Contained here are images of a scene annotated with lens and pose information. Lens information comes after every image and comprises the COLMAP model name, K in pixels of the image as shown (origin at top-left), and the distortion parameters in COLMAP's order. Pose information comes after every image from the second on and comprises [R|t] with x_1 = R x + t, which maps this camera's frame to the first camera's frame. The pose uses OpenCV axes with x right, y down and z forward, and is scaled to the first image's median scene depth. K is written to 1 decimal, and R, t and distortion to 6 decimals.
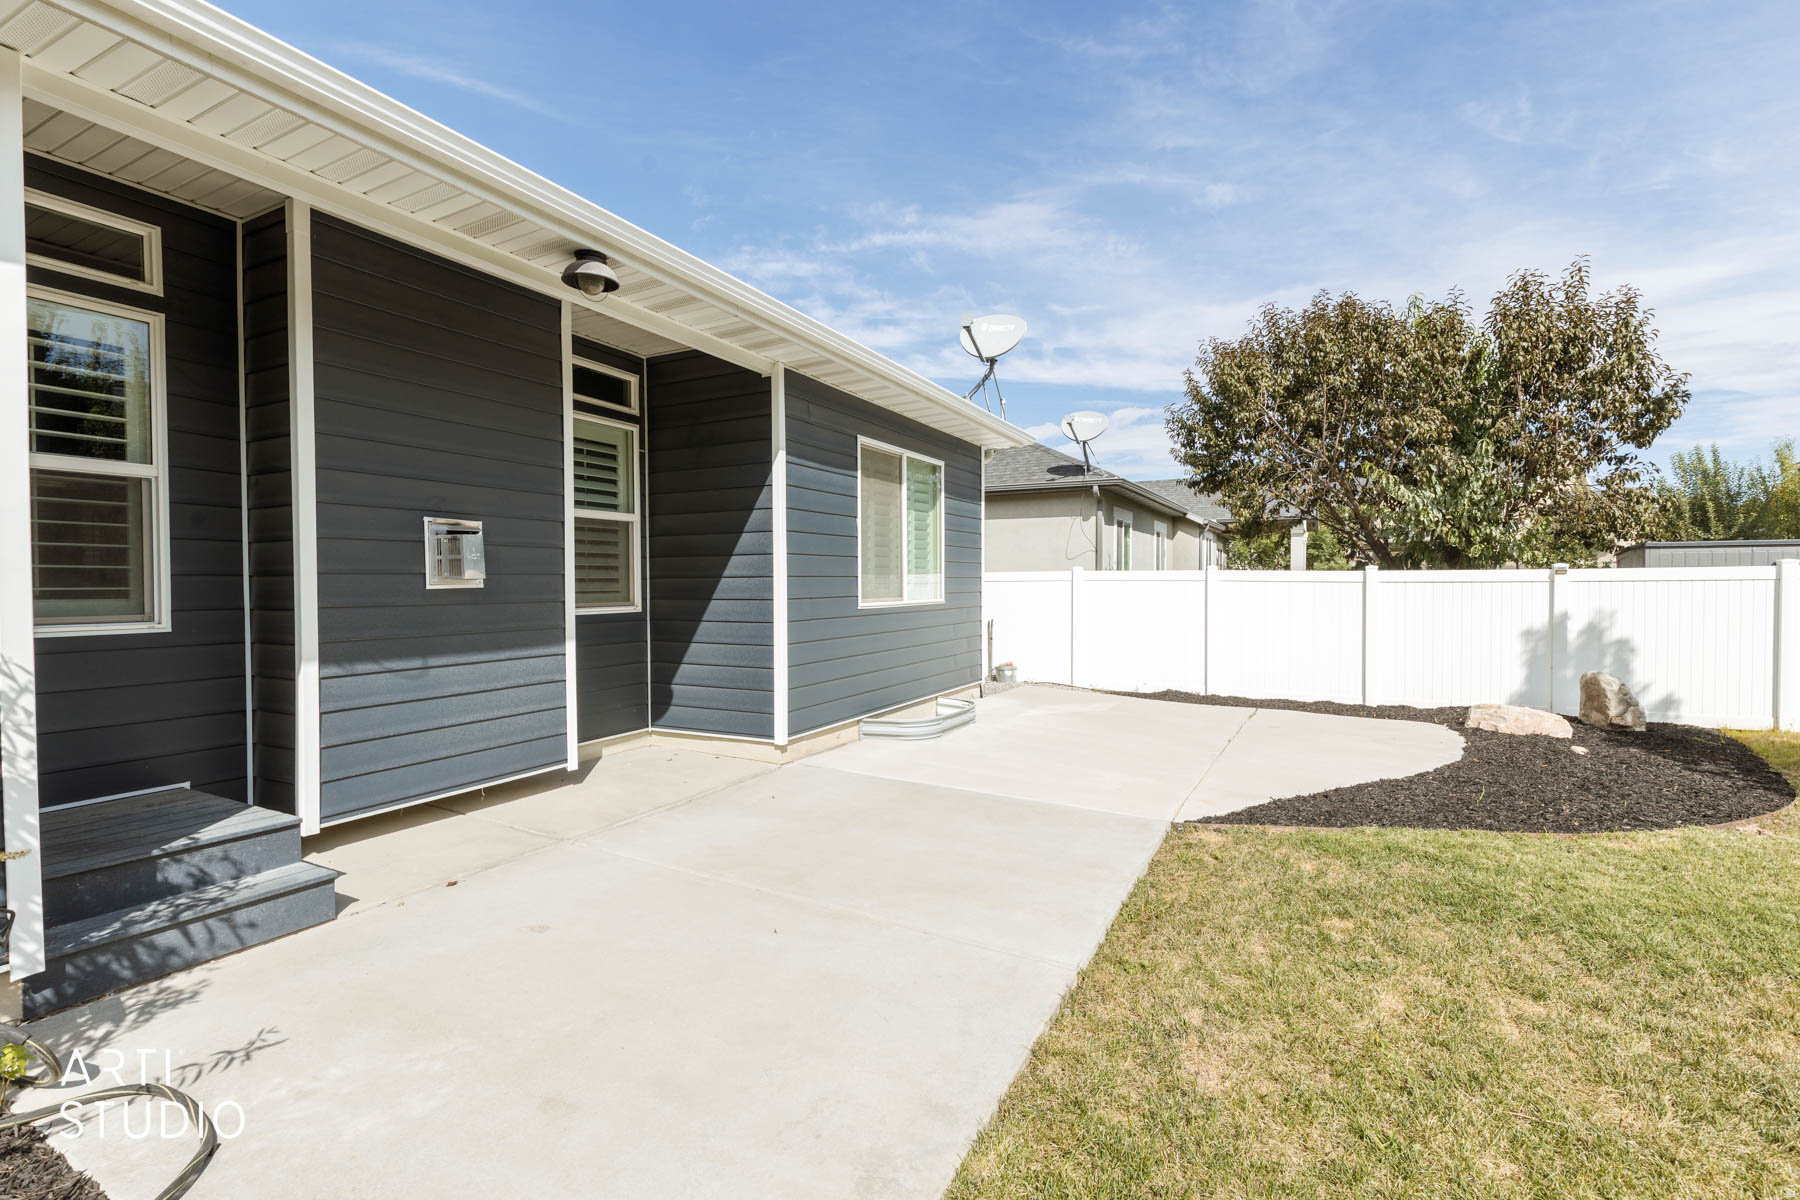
lens RADIAL K [[788.6, 0, 900.0], [0, 788.6, 600.0], [0, 0, 1]] dist [0.001496, 0.000054]
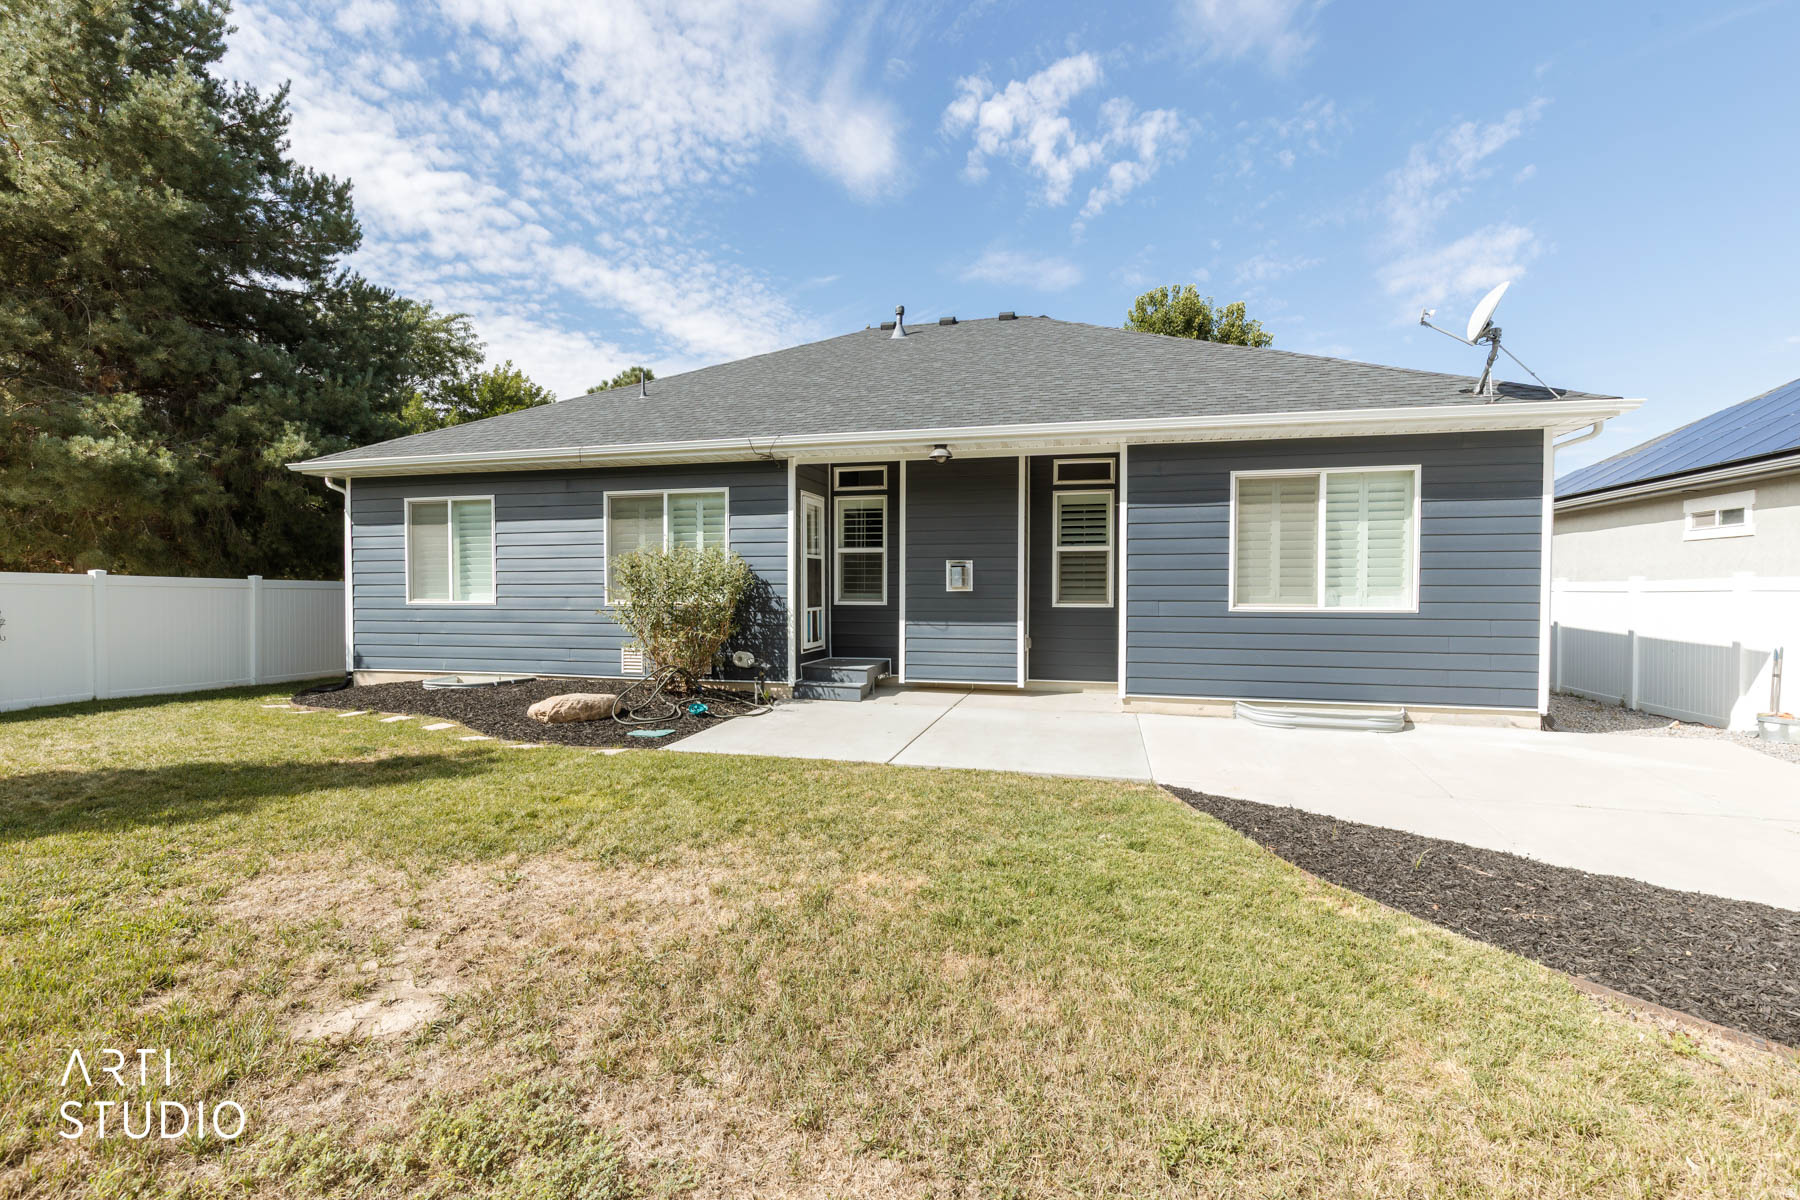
lens RADIAL K [[809.3, 0, 900.3], [0, 809.3, 612.7], [0, 0, 1]] dist [0.007506, -0.000117]
pose [[0.230203, 0.034138, -0.972544, 1.397995], [-0.021007, 0.999326, 0.030105, -0.017955], [0.972916, 0.013500, 0.230765, 0.264524]]
